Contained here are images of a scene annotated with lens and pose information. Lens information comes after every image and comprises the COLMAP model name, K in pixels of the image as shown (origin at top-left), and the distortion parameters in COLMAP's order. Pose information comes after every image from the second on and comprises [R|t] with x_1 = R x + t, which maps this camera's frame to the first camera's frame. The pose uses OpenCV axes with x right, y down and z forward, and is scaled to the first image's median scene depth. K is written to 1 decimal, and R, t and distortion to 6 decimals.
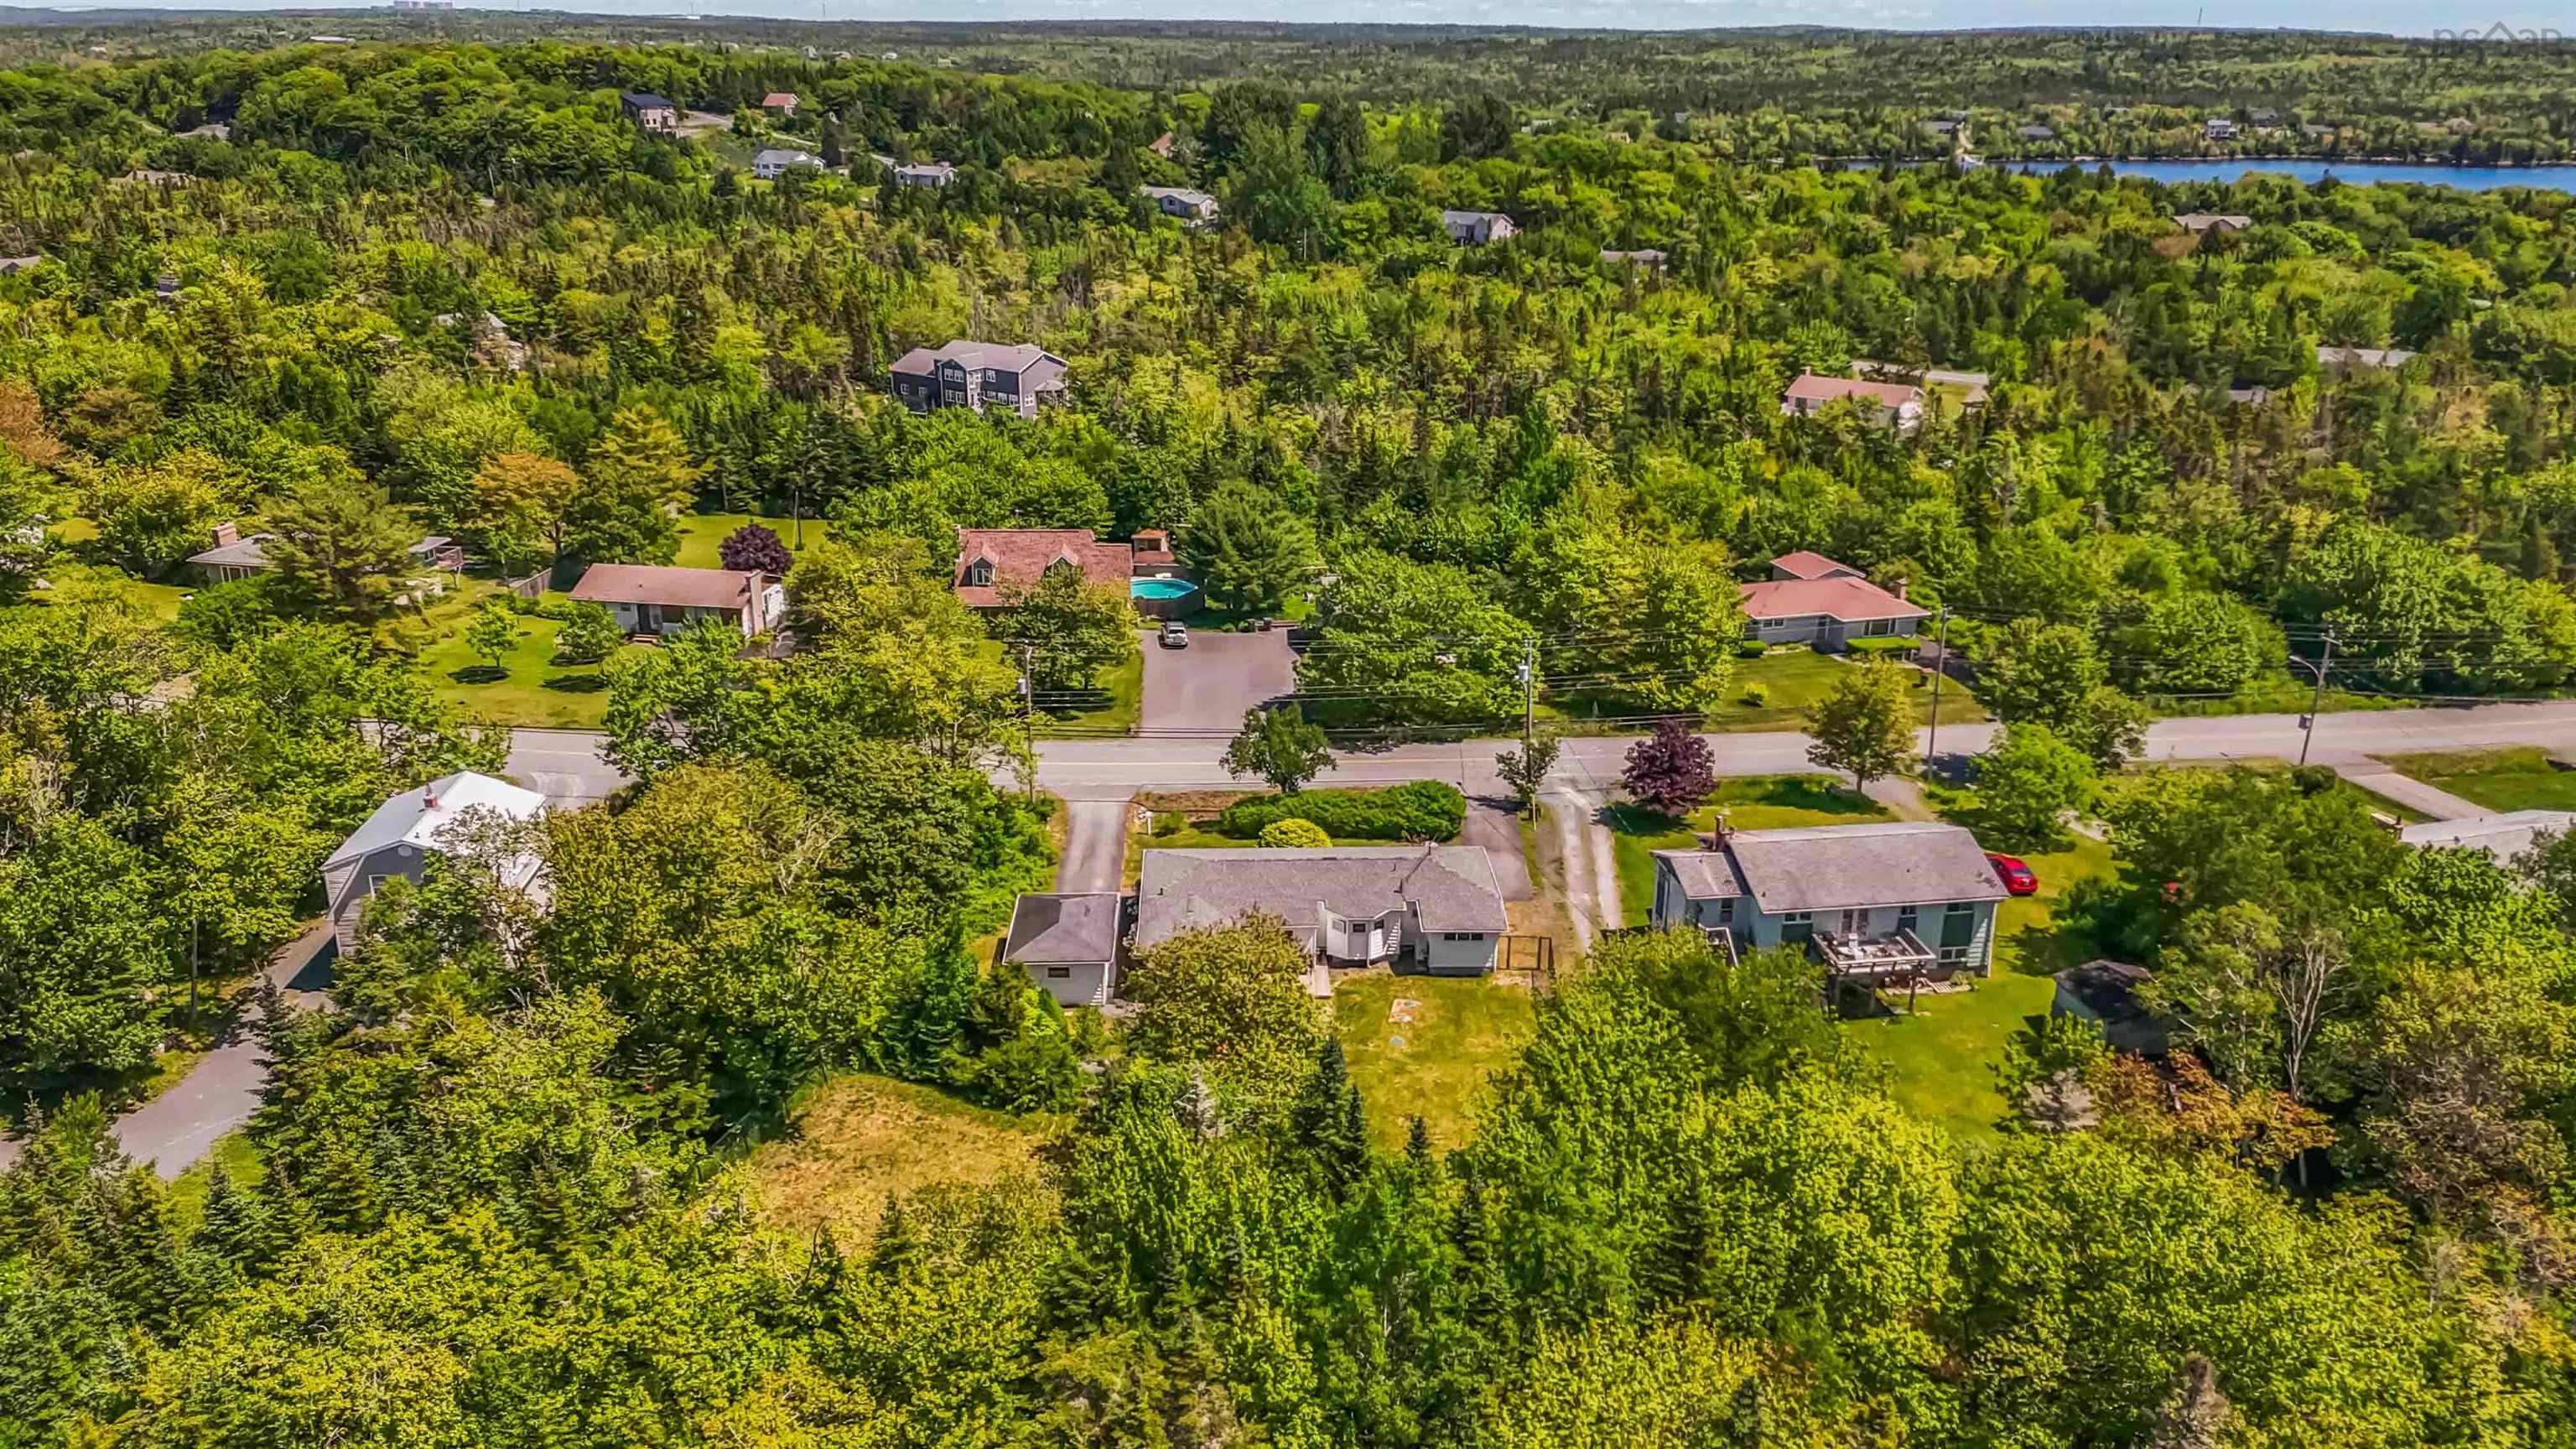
lens RADIAL K [[1898.1, 0, 1290.4], [0, 1898.1, 727.4], [0, 0, 1]] dist [0.092959, -0.090539]
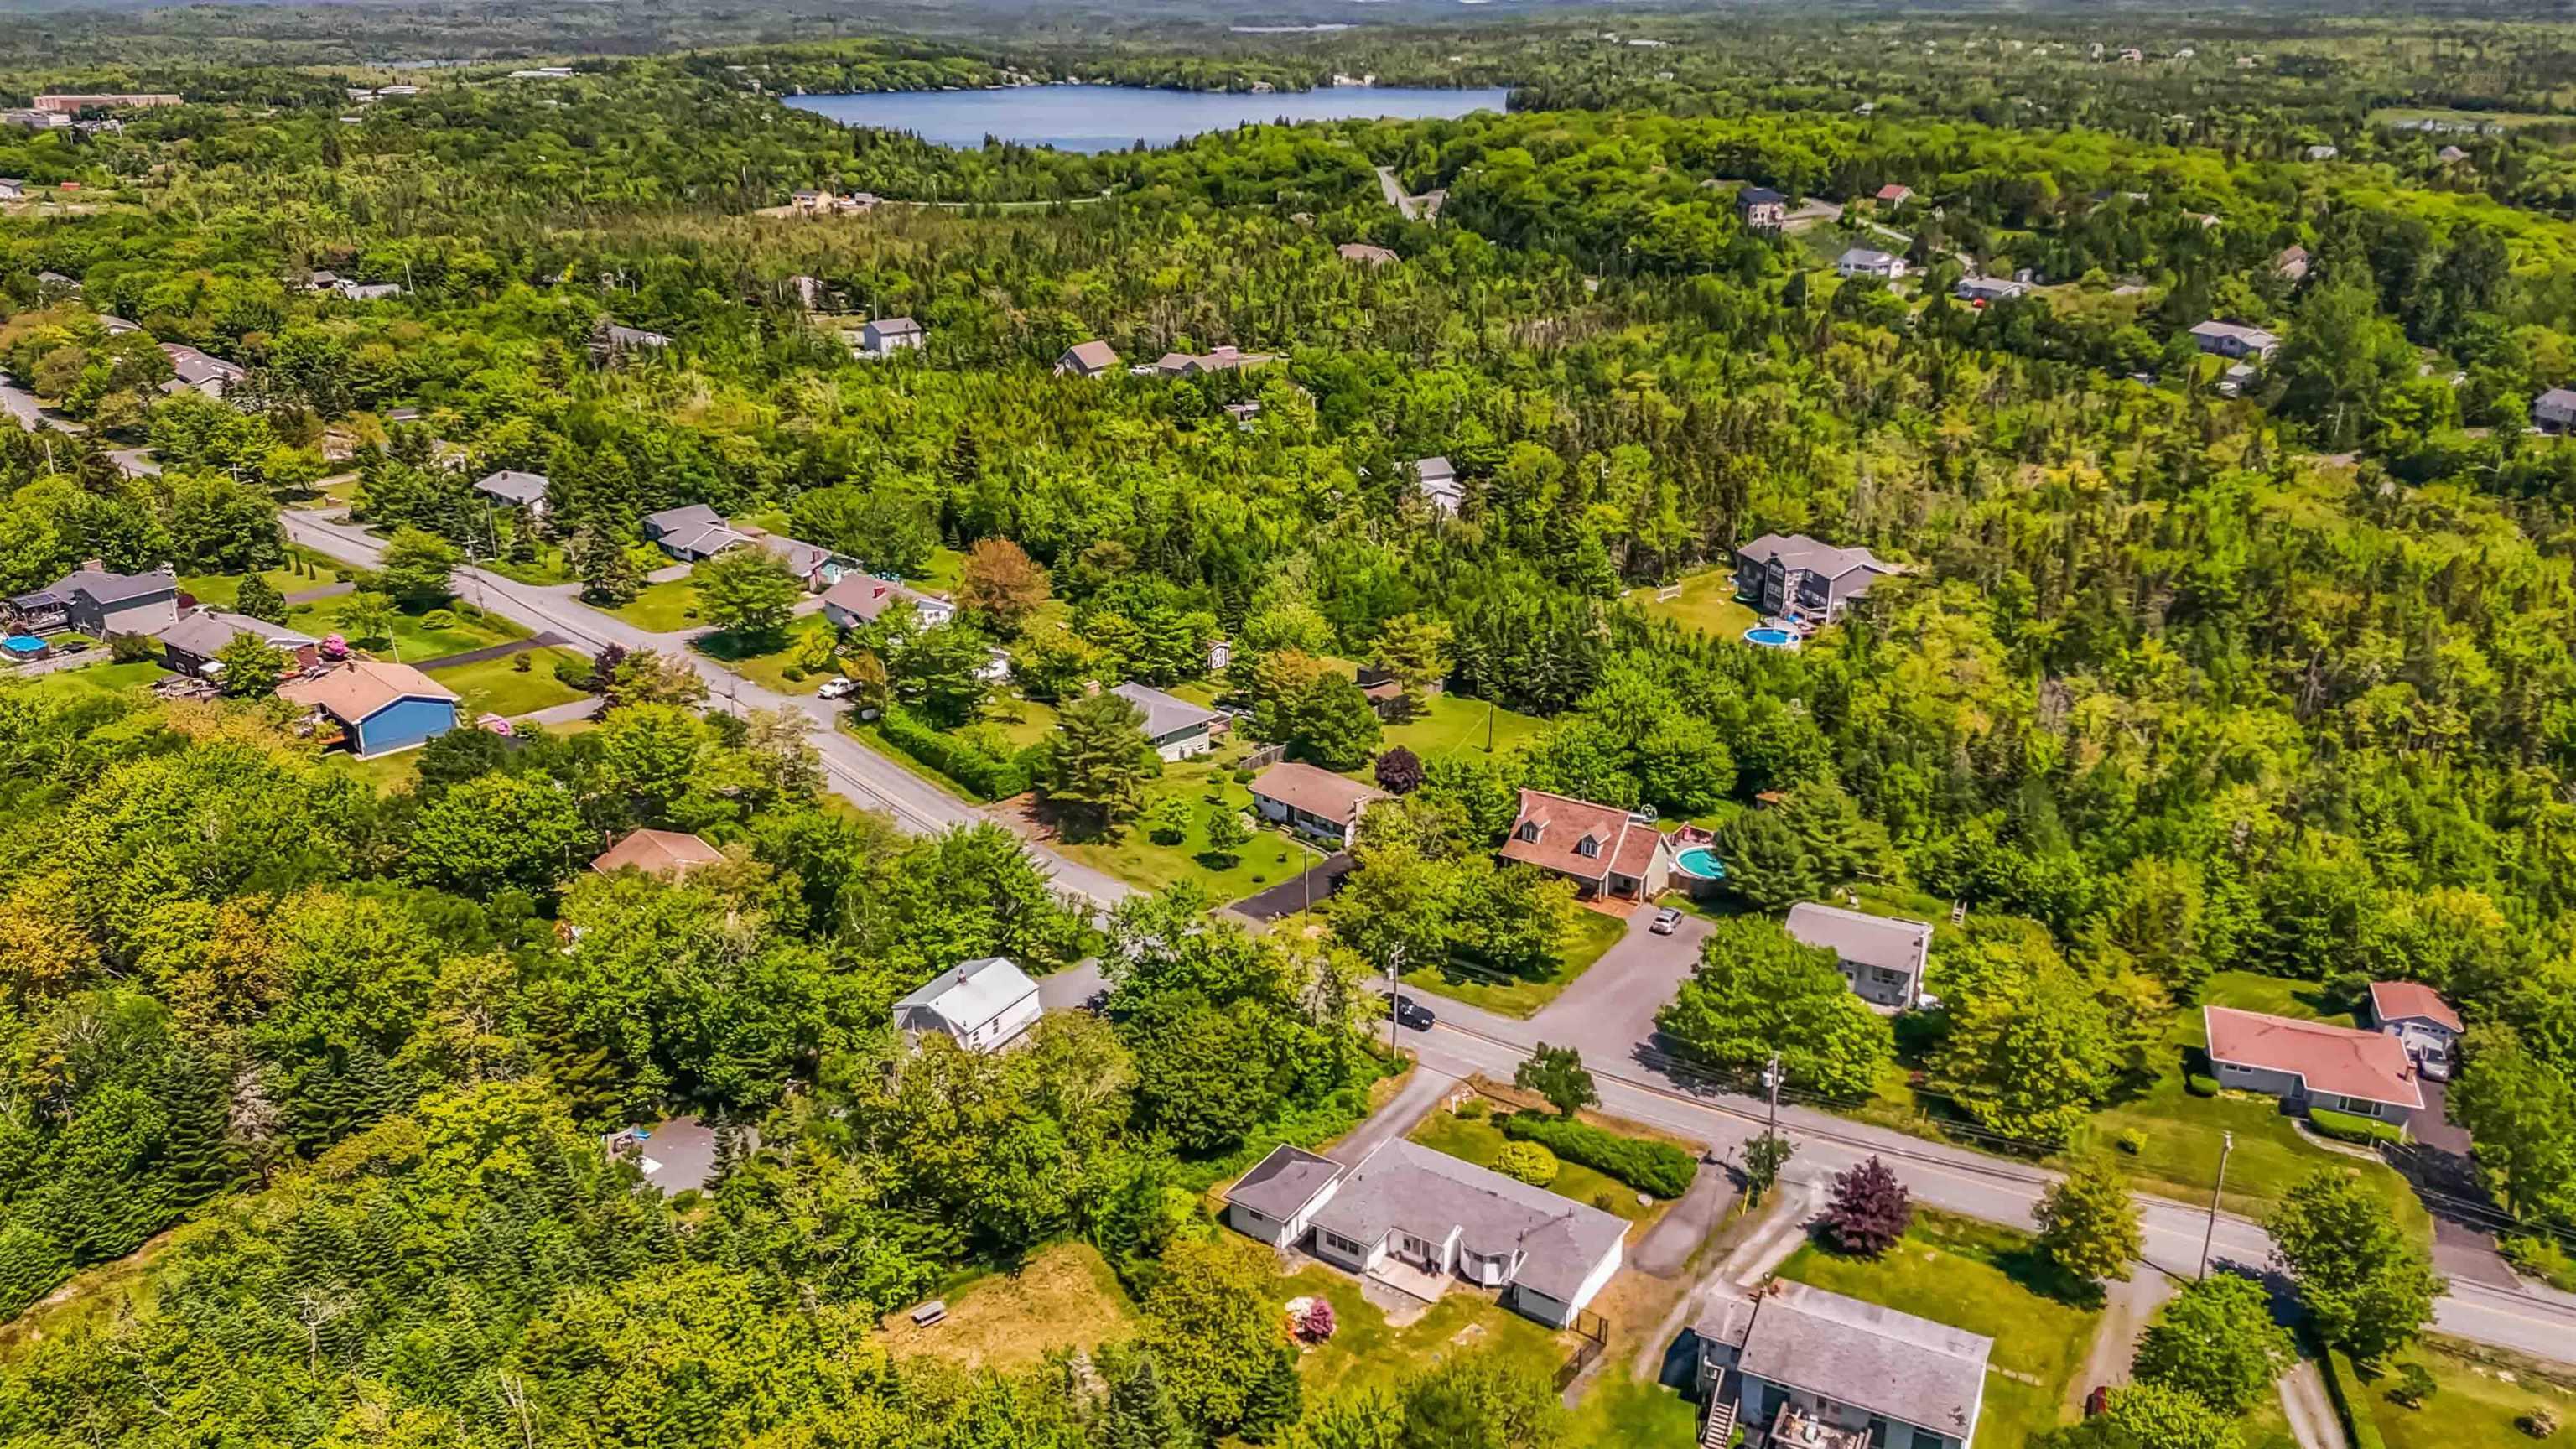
lens RADIAL K [[1912.2, 0, 1288.0], [0, 1912.2, 724.5], [0, 0, 1]] dist [0.093578, -0.090070]
pose [[0.810629, 0.199392, -0.550567, 0.369904], [-0.193918, 0.978596, 0.068891, -0.200230], [0.552519, 0.050919, 0.831944, -0.114860]]
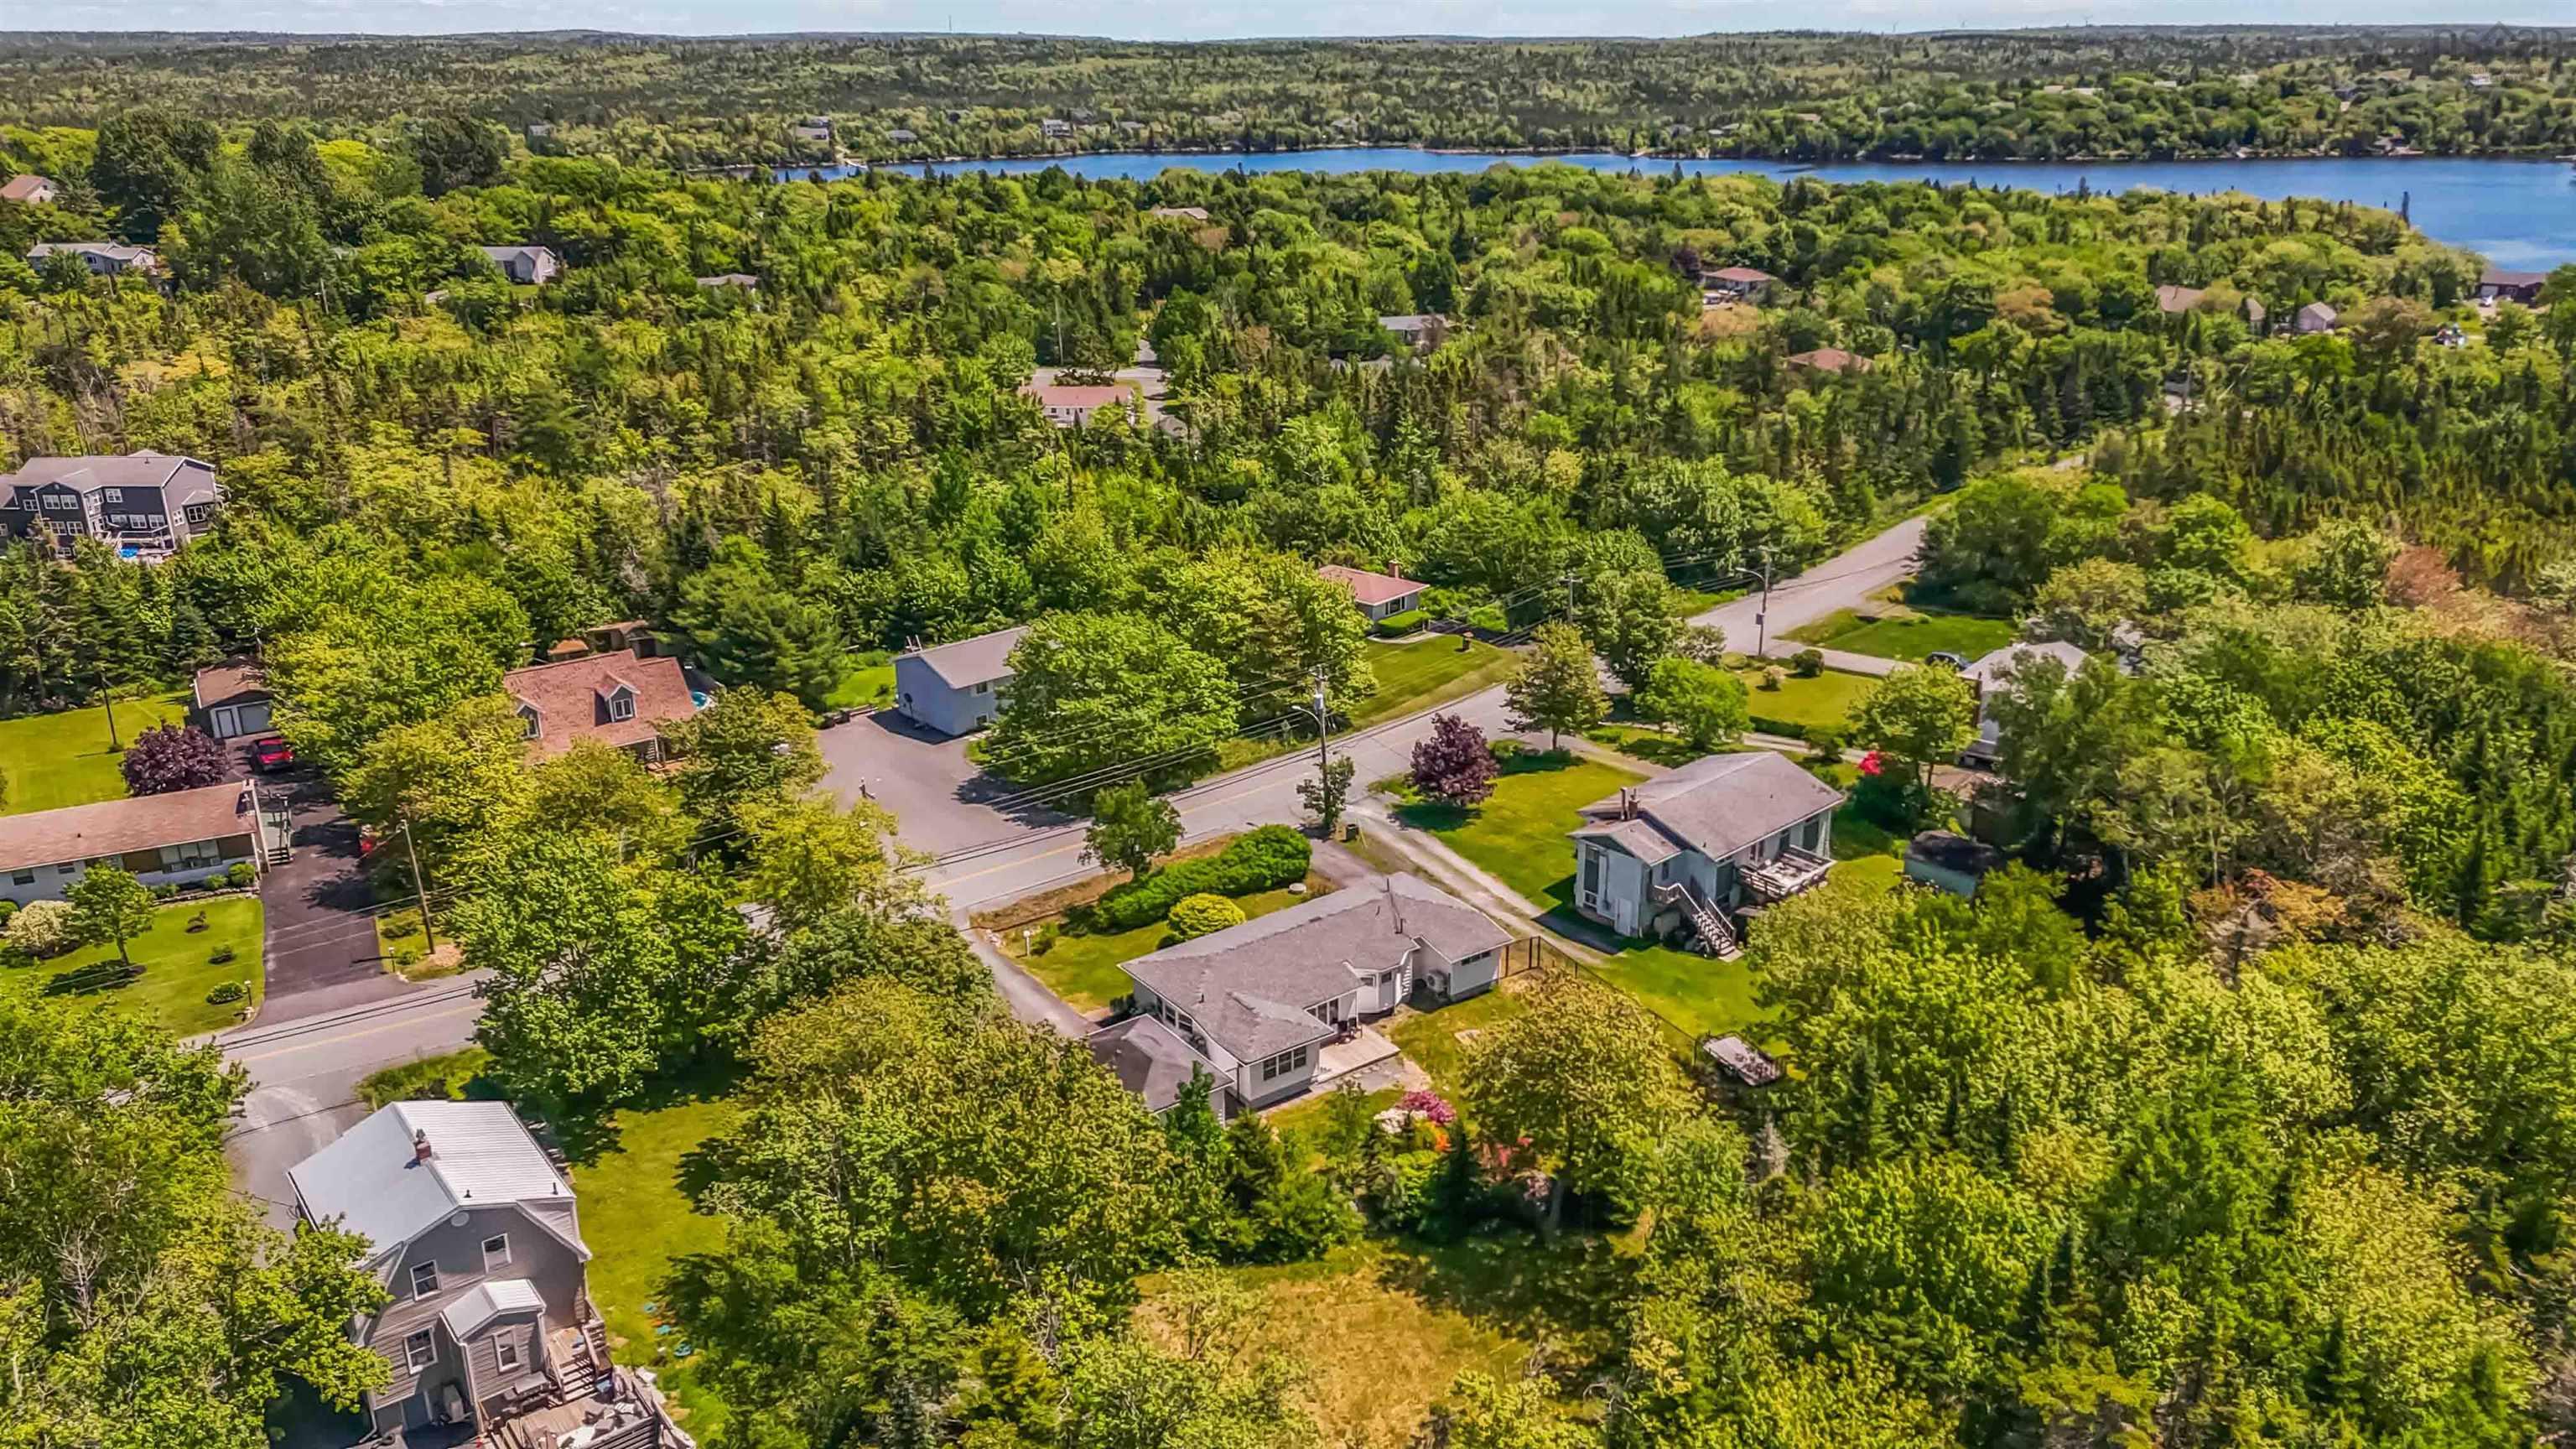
lens RADIAL K [[1912.2, 0, 1288.0], [0, 1912.2, 724.5], [0, 0, 1]] dist [0.093578, -0.090070]
pose [[0.833518, -0.203392, 0.513692, -0.315837], [0.206256, 0.977104, 0.052204, -0.055423], [-0.512549, 0.062439, 0.856385, 0.100545]]
